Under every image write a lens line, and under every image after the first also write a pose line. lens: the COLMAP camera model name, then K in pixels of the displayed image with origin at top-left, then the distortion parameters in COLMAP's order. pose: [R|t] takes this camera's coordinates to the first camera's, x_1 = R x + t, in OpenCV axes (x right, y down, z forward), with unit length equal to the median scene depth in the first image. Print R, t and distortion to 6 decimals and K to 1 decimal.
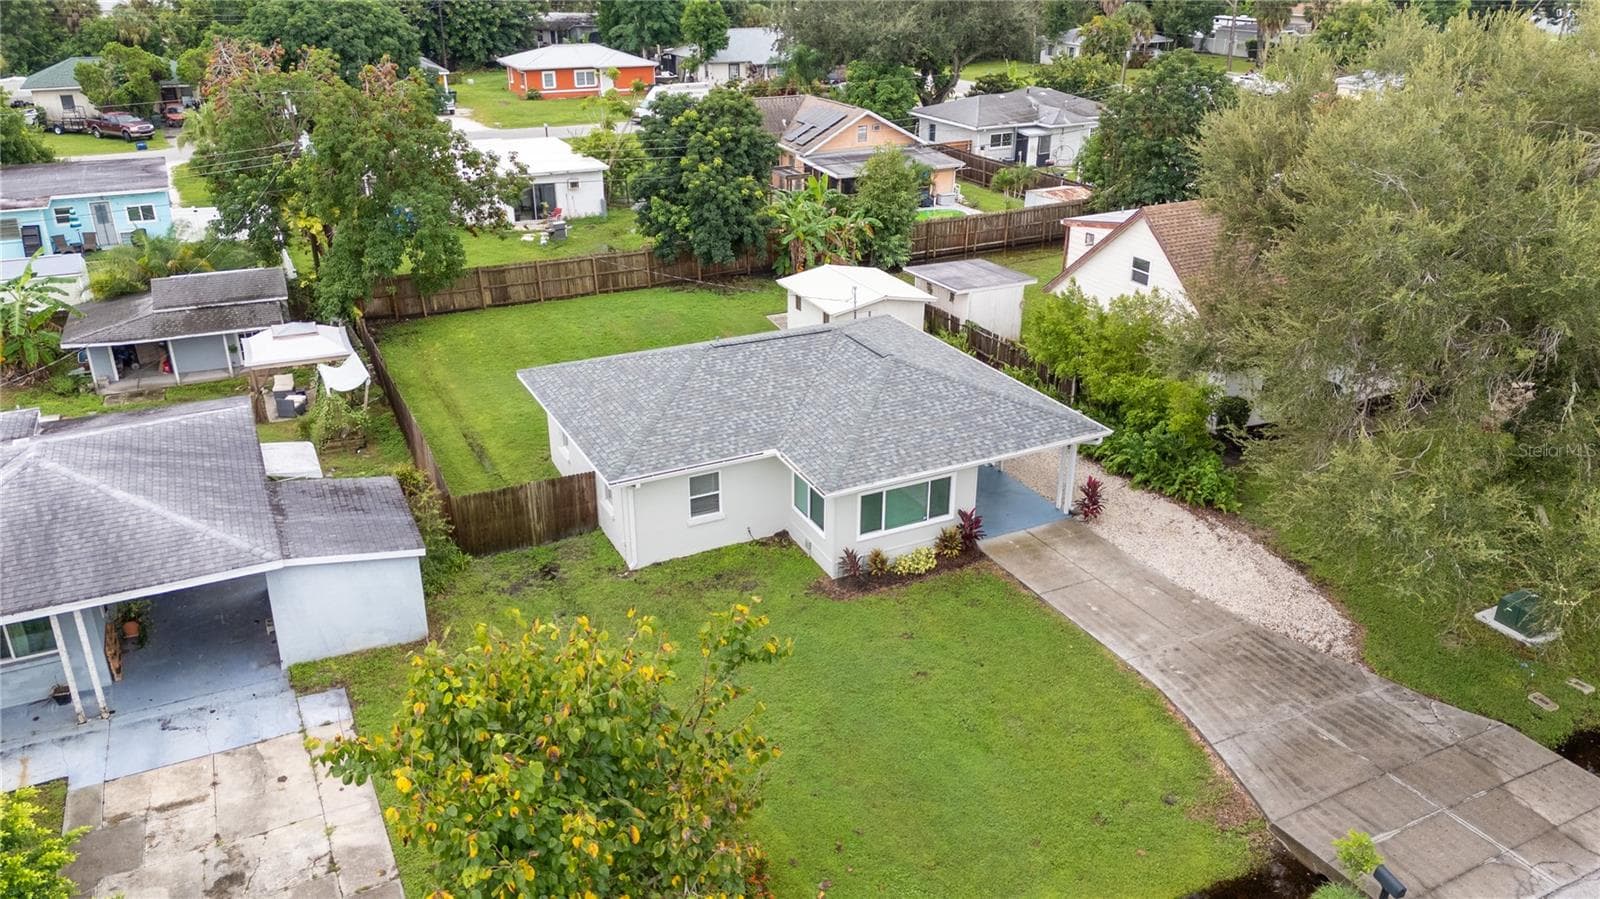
lens RADIAL K [[1180.1, 0, 806.6], [0, 1180.1, 436.5], [0, 0, 1]] dist [0.049978, -0.042912]
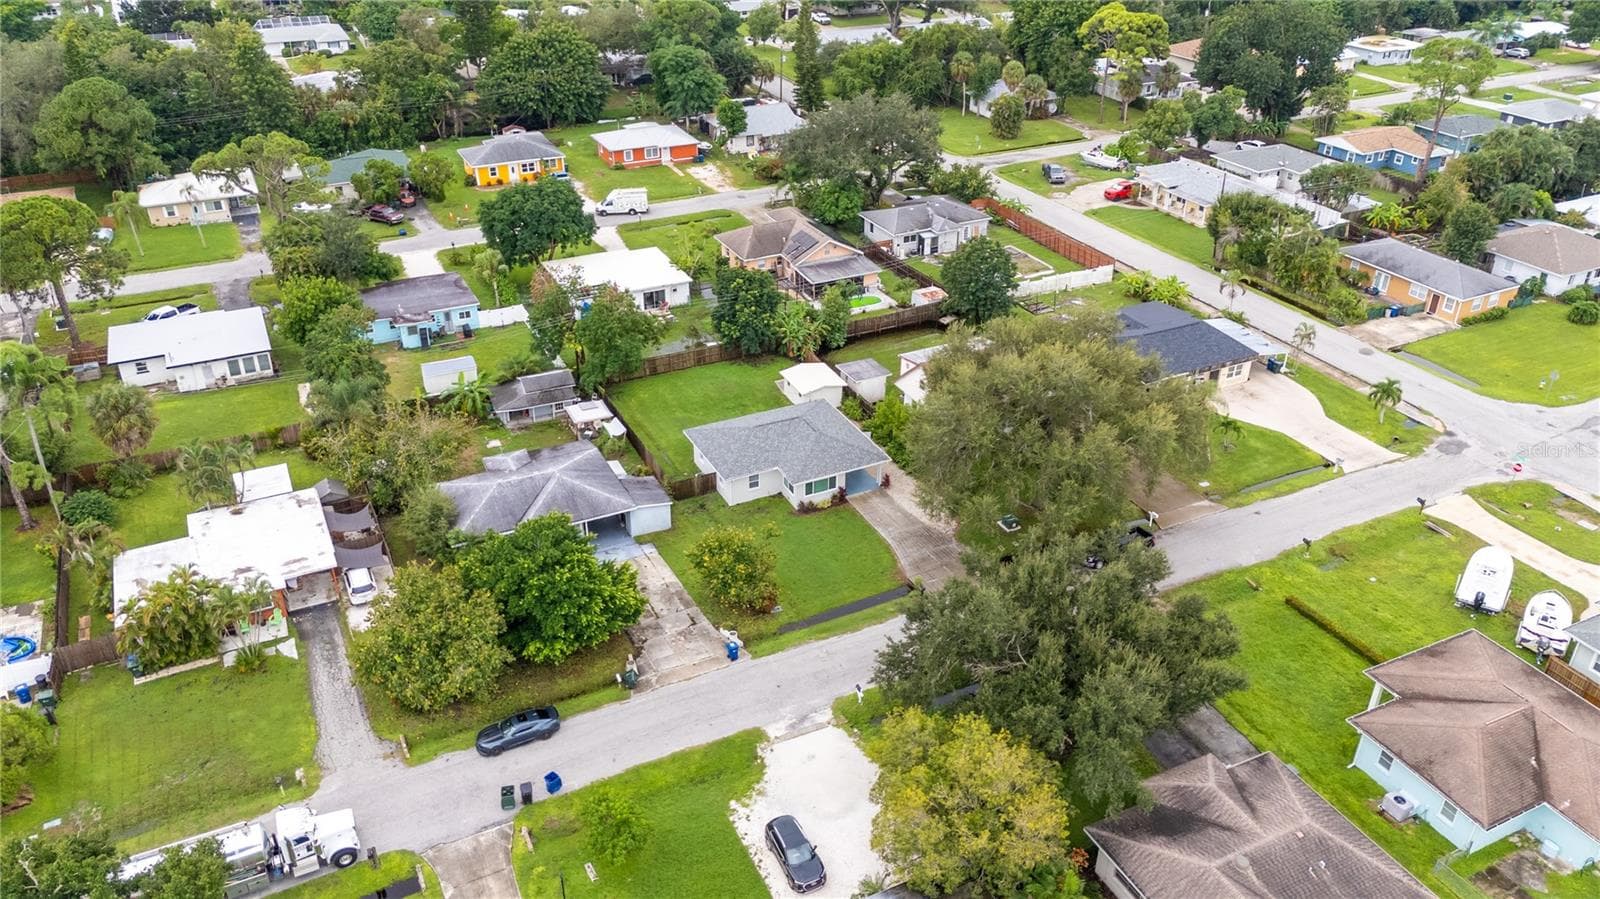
lens RADIAL K [[1180.1, 0, 797.5], [0, 1180.1, 457.0], [0, 0, 1]] dist [0.049978, -0.042912]
pose [[0.999935, 0.004550, -0.010422, 0.037747], [-0.003269, 0.992790, 0.119821, -0.257474], [0.010892, -0.119779, 0.992741, -1.362562]]
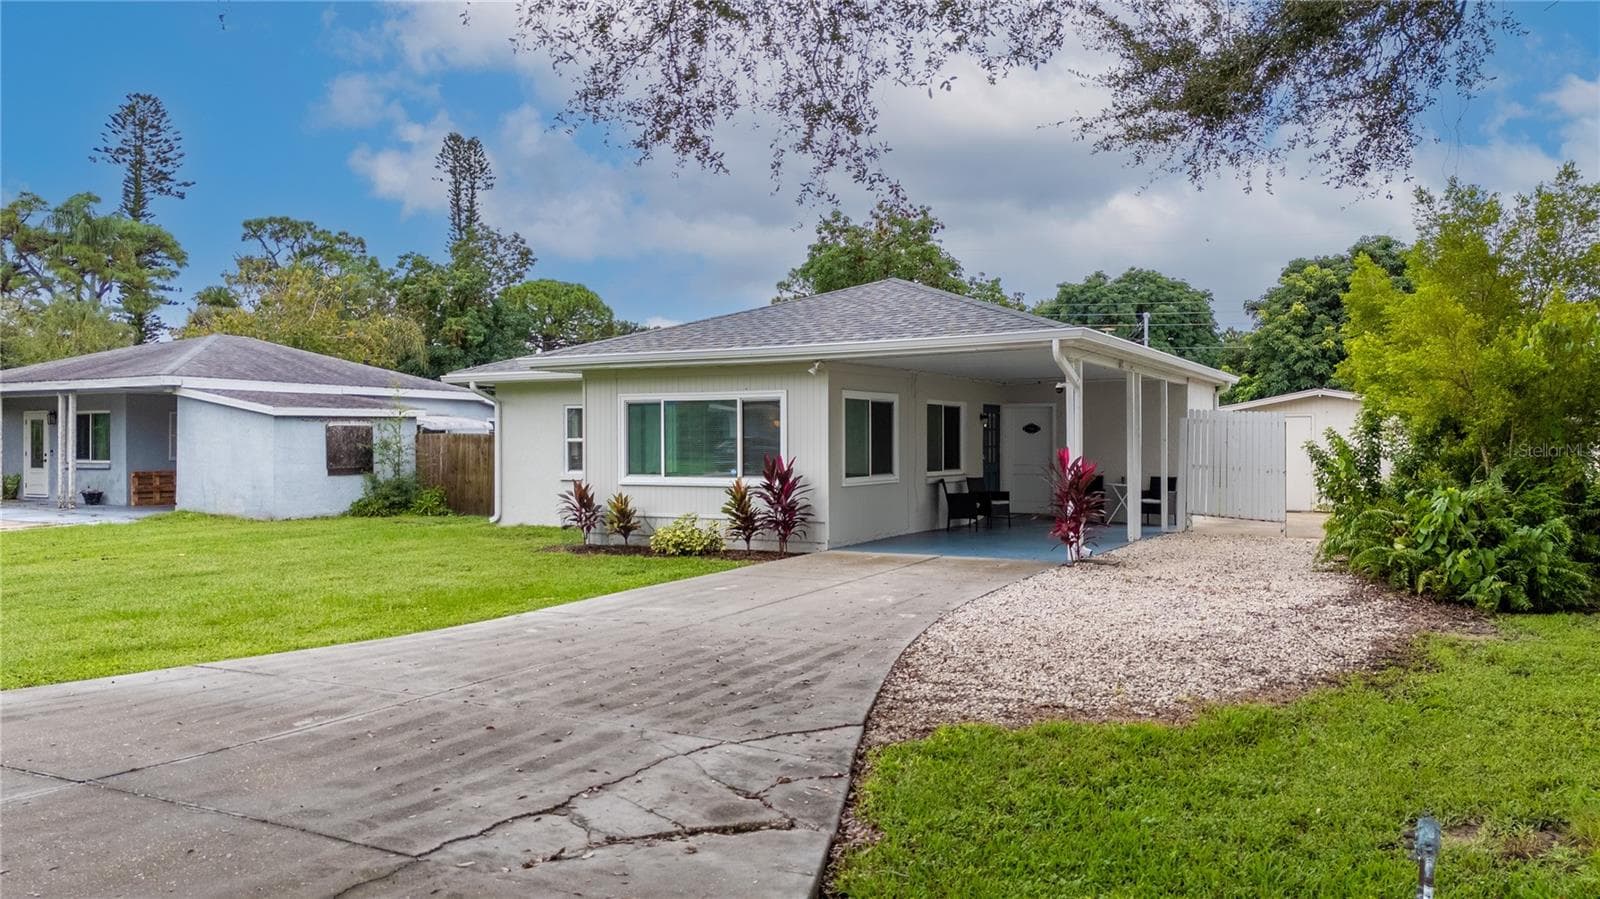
lens RADIAL K [[1180.1, 0, 798.4], [0, 1180.1, 457.8], [0, 0, 1]] dist [0.049978, -0.042912]
pose [[0.570574, 0.004776, -0.821232, 0.395480], [-0.321889, 0.921271, -0.218284, 0.119889], [0.755534, 0.388893, 0.527191, 0.500942]]
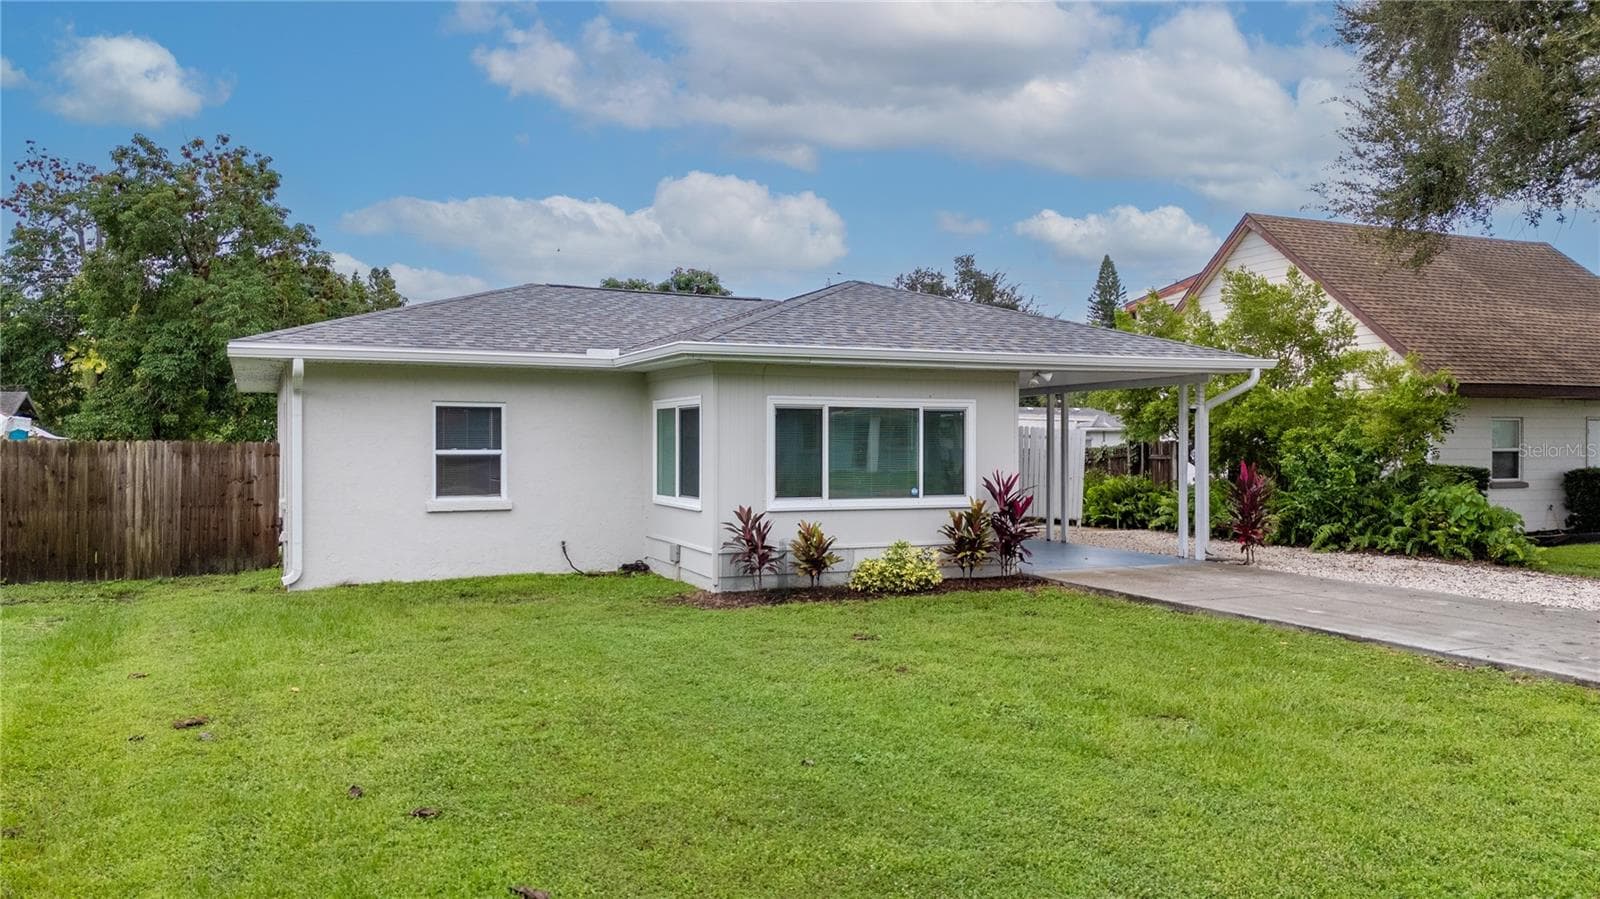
lens RADIAL K [[1180.1, 0, 803.9], [0, 1180.1, 450.8], [0, 0, 1]] dist [0.049978, -0.042912]
pose [[0.999456, -0.004966, -0.032591, 0.048542], [-0.008514, 0.916165, -0.400711, 0.170605], [0.031848, 0.400771, 0.915625, 0.377827]]
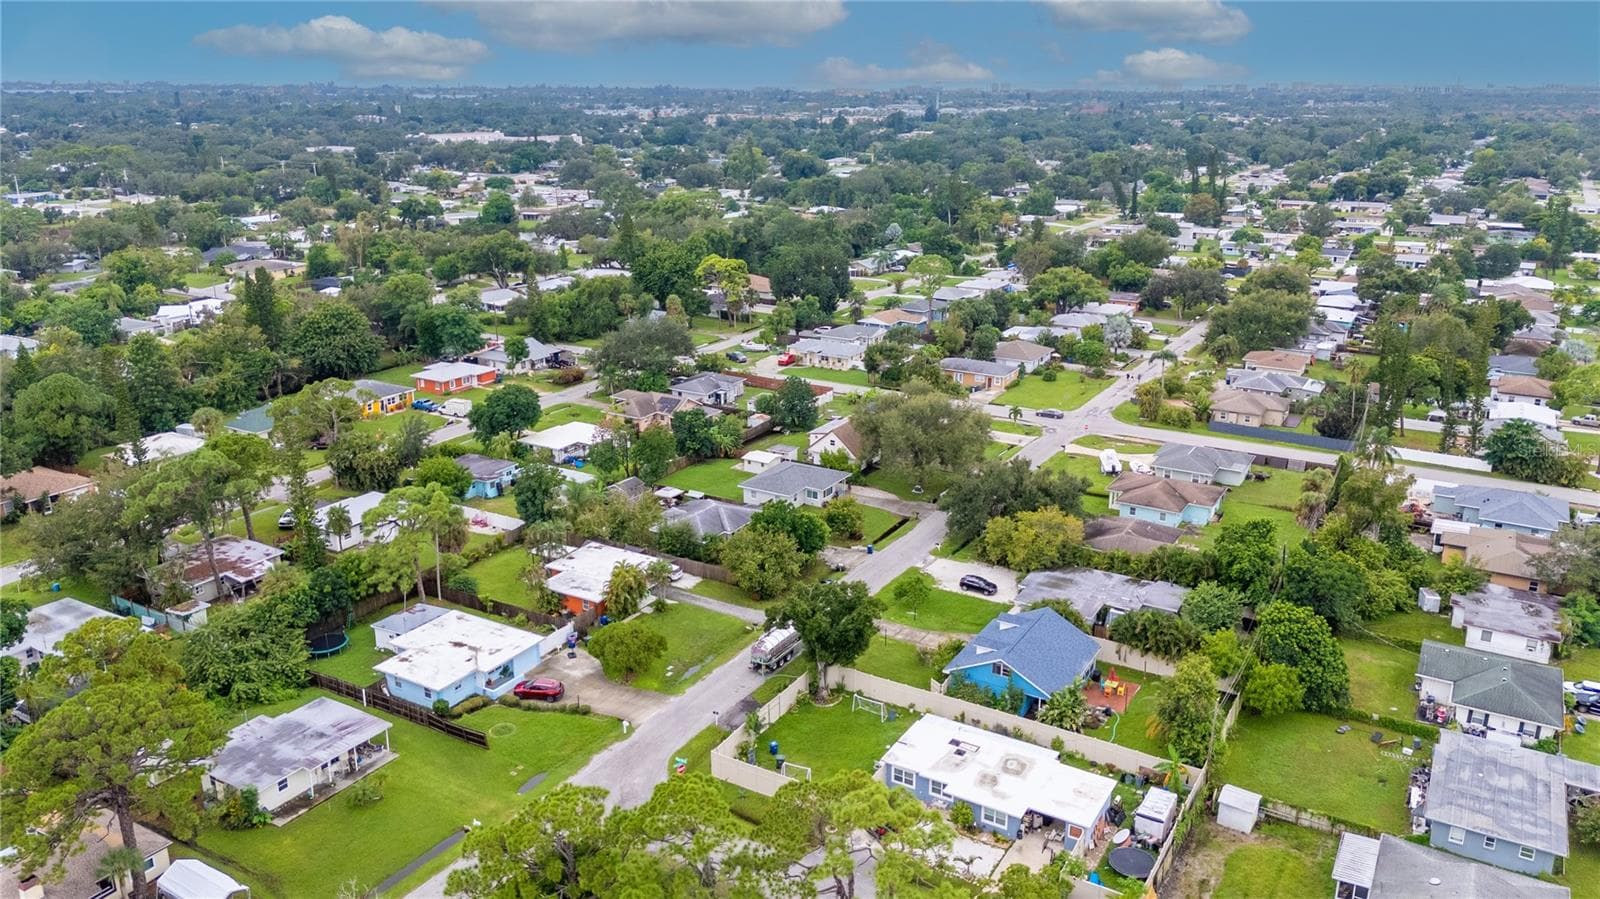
lens RADIAL K [[1180.1, 0, 811.6], [0, 1180.1, 447.8], [0, 0, 1]] dist [0.049978, -0.042912]
pose [[0.840200, -0.162931, 0.517221, -1.940303], [0.213300, 0.976209, -0.038977, 0.037095], [-0.498565, 0.143072, 0.854964, -2.582073]]
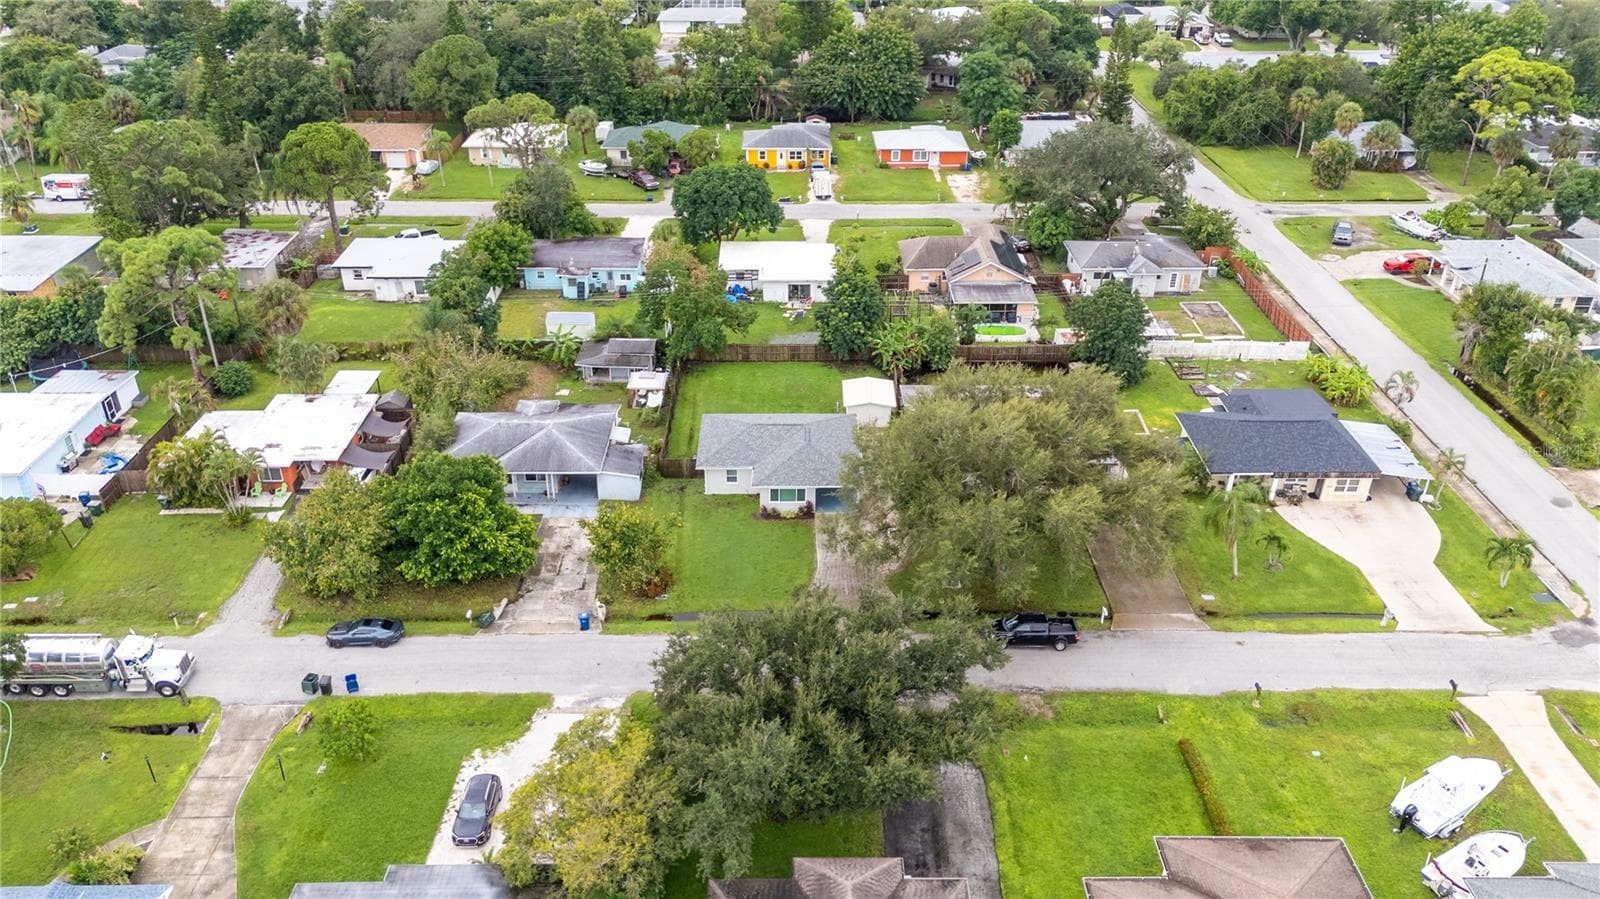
lens RADIAL K [[1180.1, 0, 790.5], [0, 1180.1, 448.1], [0, 0, 1]] dist [0.049978, -0.042912]
pose [[0.897237, 0.218598, -0.383642, 0.826895], [-0.174453, 0.973663, 0.146790, -0.340142], [0.405626, -0.064778, 0.911741, -1.175881]]
